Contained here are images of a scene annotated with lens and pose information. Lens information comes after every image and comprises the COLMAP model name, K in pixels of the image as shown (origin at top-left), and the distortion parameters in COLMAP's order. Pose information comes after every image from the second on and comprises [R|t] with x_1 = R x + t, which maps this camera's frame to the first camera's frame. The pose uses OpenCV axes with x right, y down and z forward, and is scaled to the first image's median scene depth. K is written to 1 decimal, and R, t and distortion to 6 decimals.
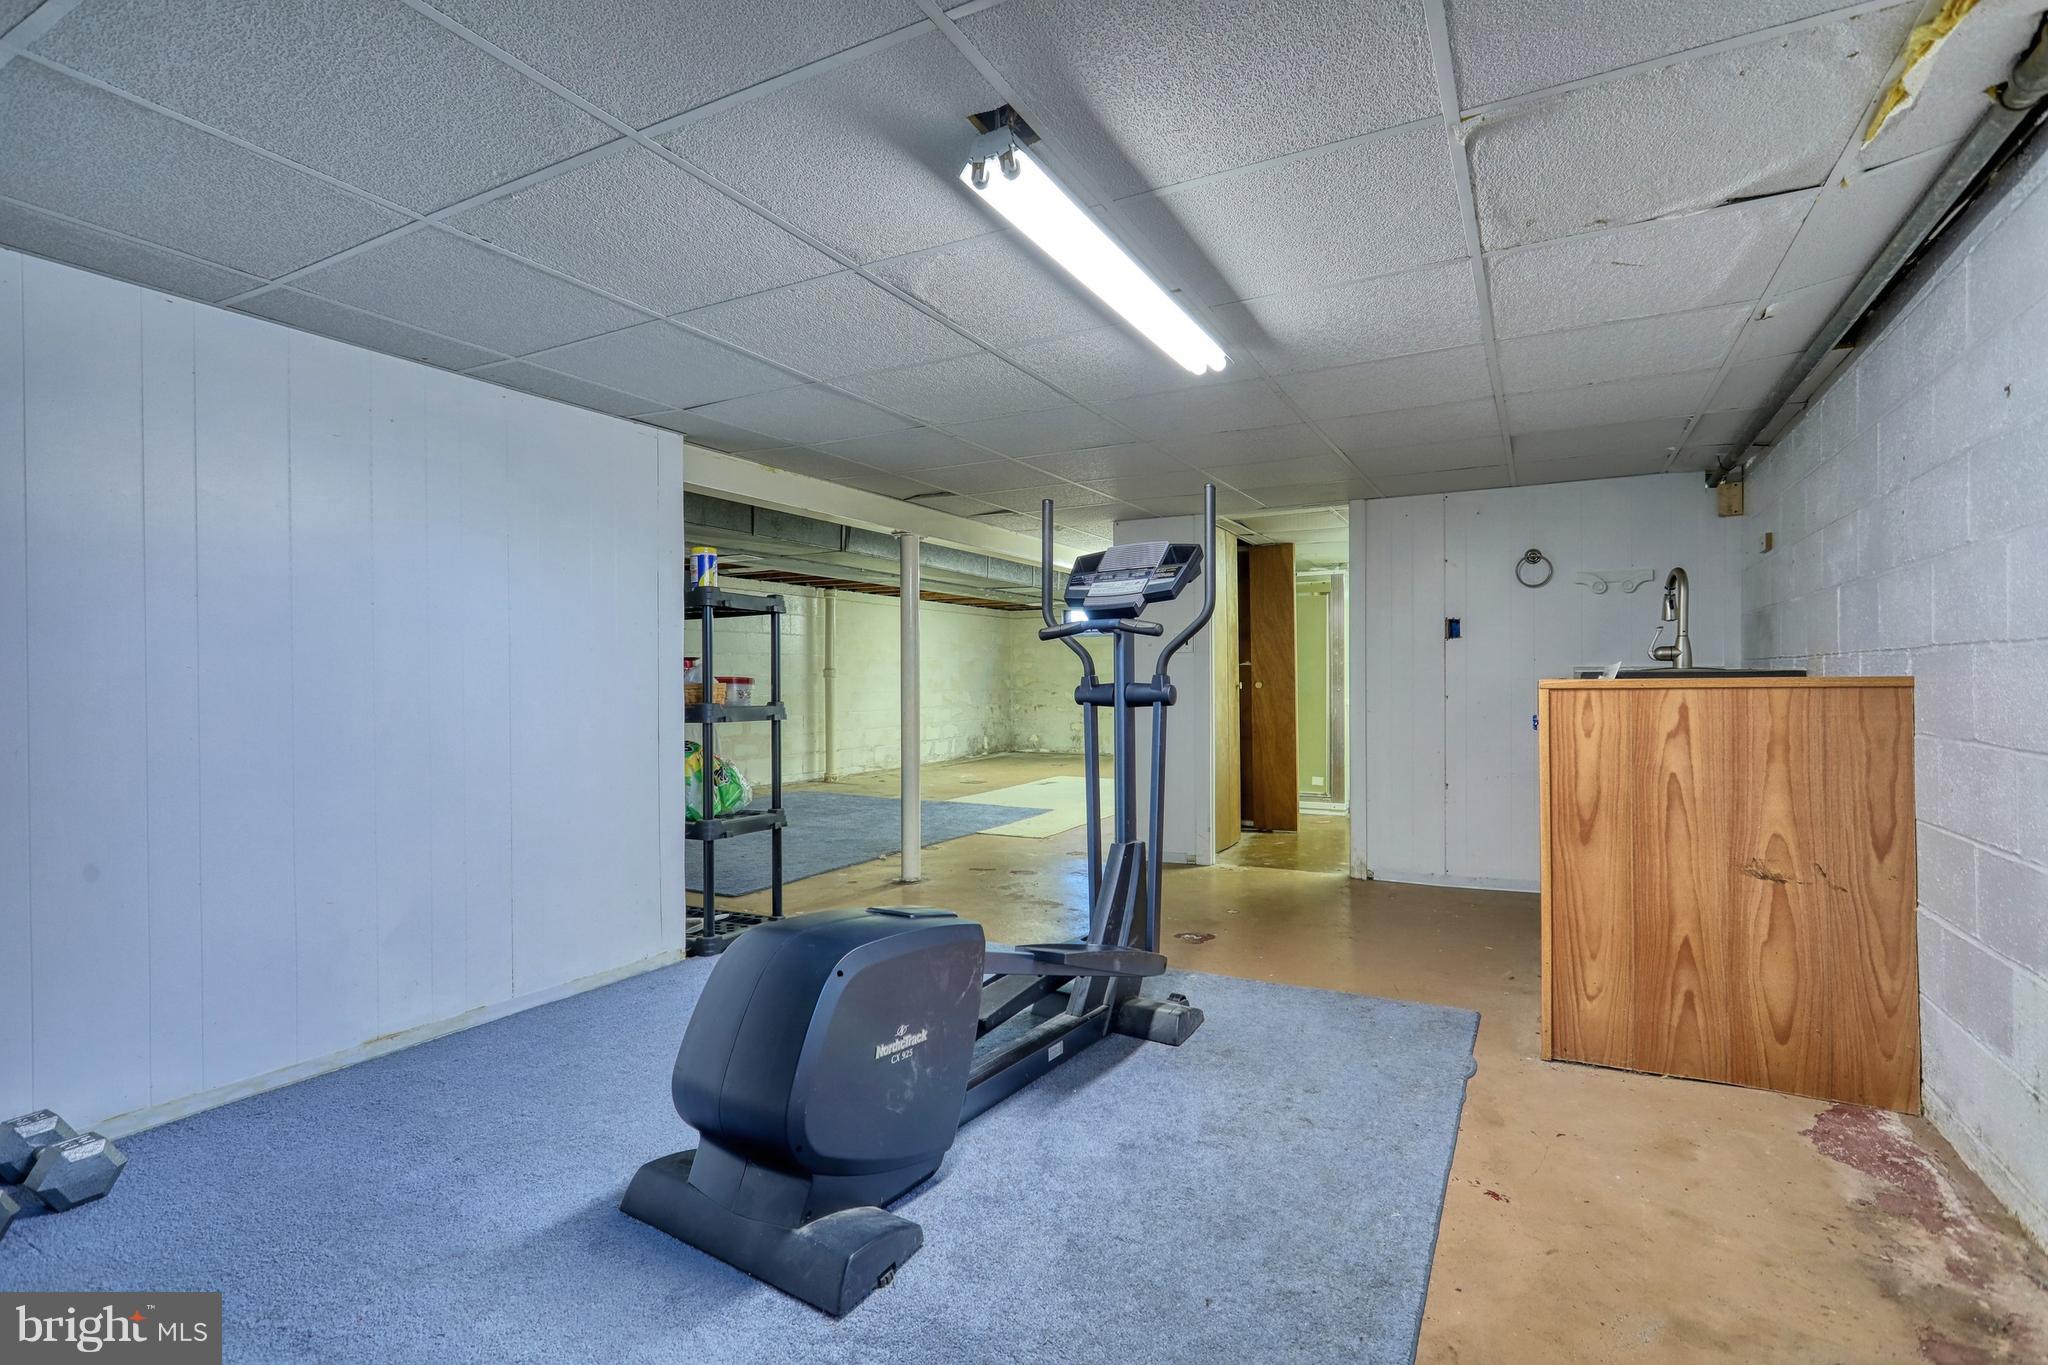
lens RADIAL K [[994.6, 0, 1021.9], [0, 994.6, 682.8], [0, 0, 1]] dist [0.012872, 0.000061]
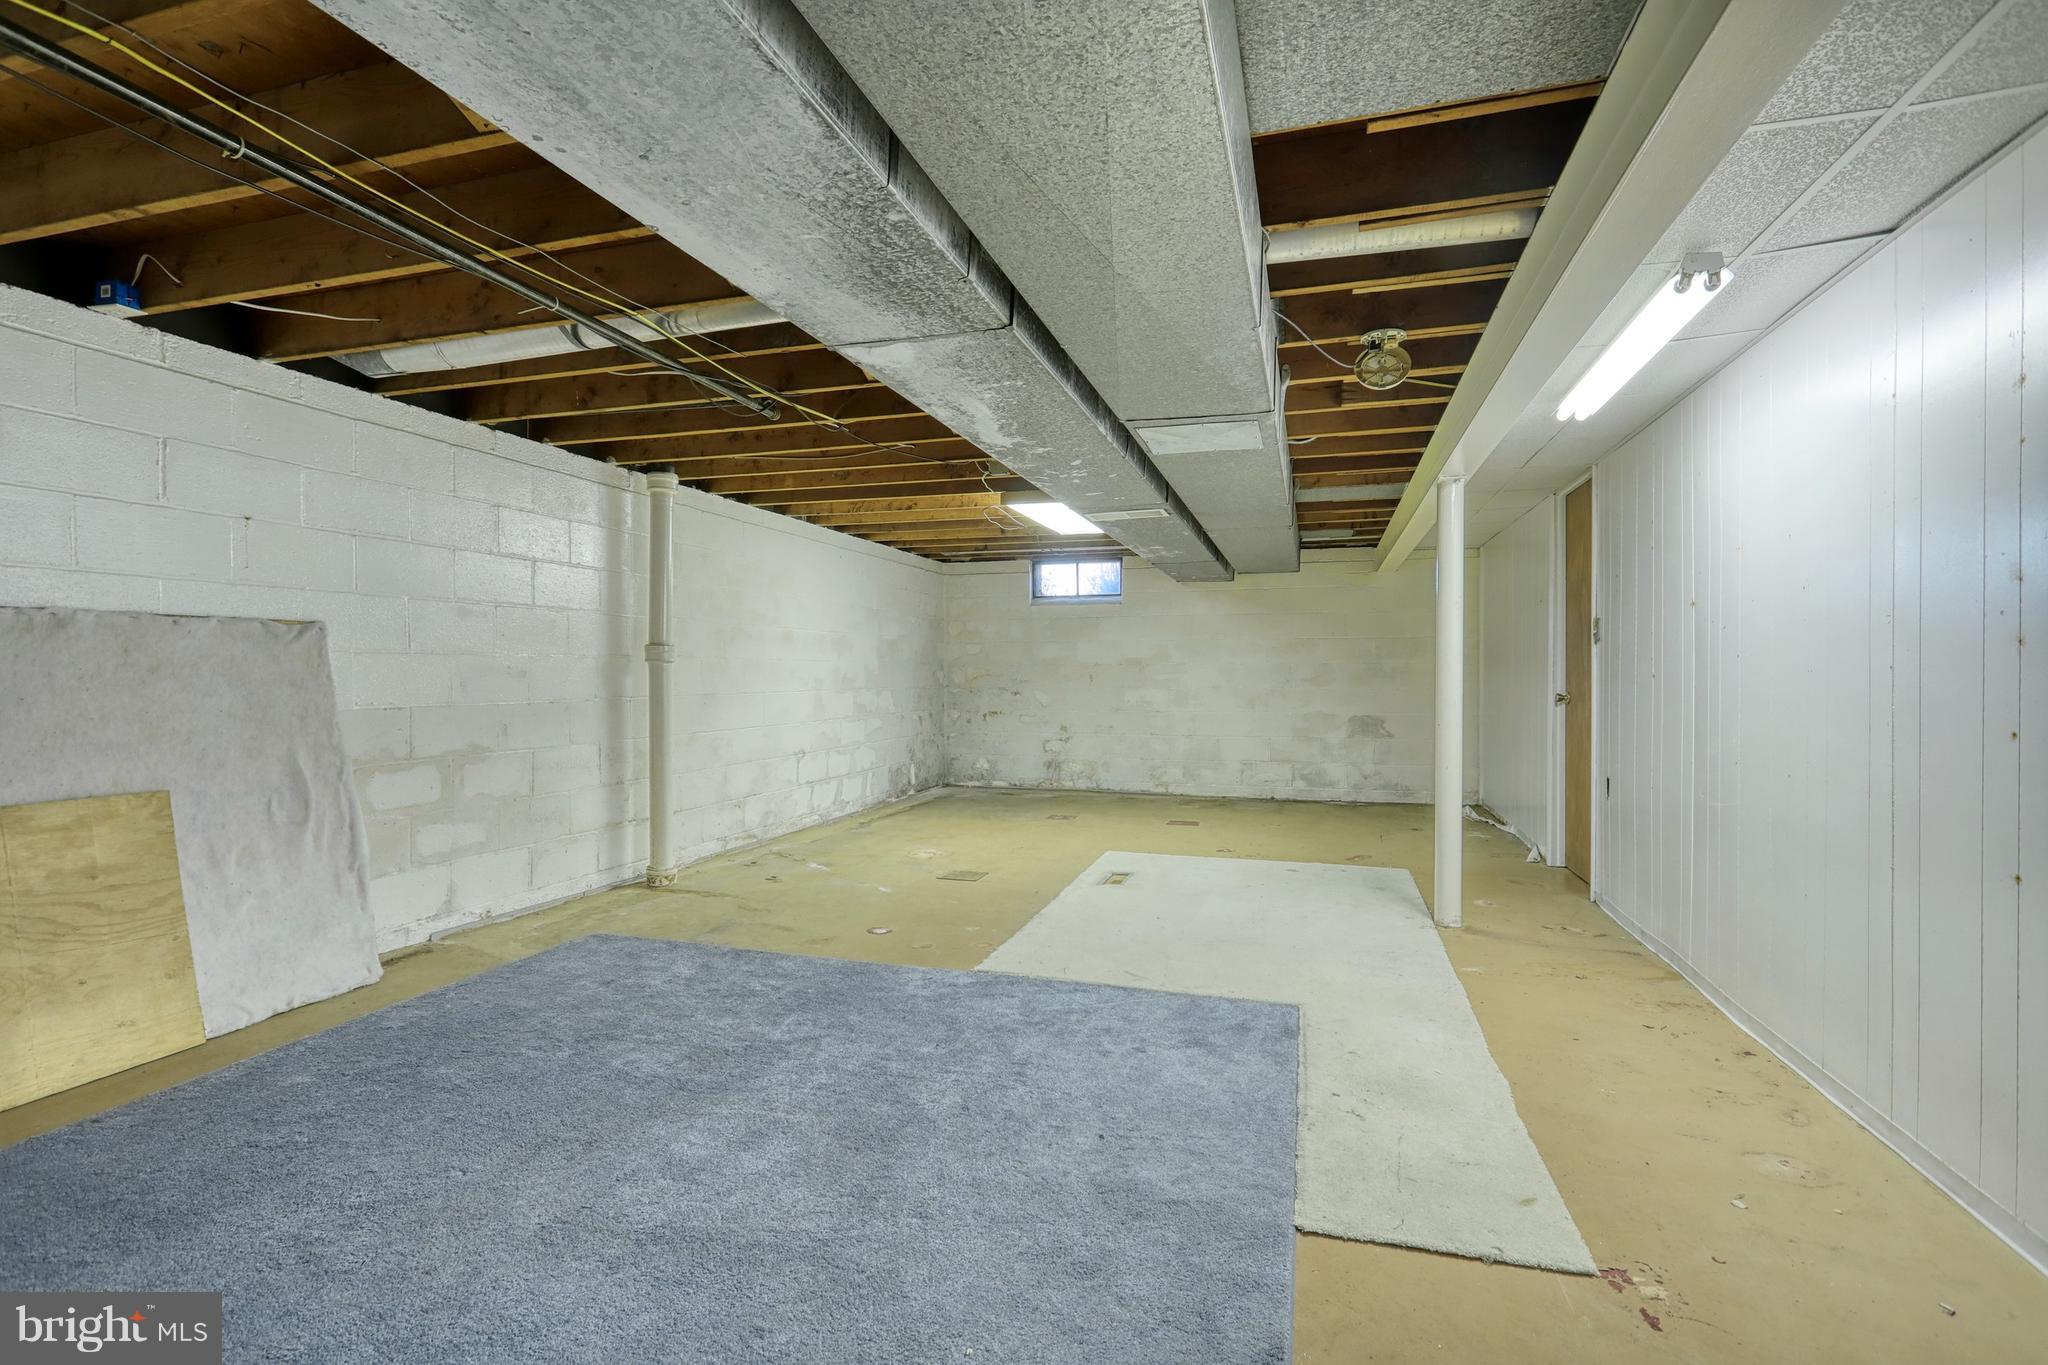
lens RADIAL K [[994.6, 0, 1016.1], [0, 994.6, 679.2], [0, 0, 1]] dist [0.012872, 0.000061]
pose [[0.981825, 0.003507, 0.189754, -0.116626], [-0.003543, 0.999994, -0.000151, 0.002237], [-0.189753, -0.000524, 0.981832, 0.504199]]
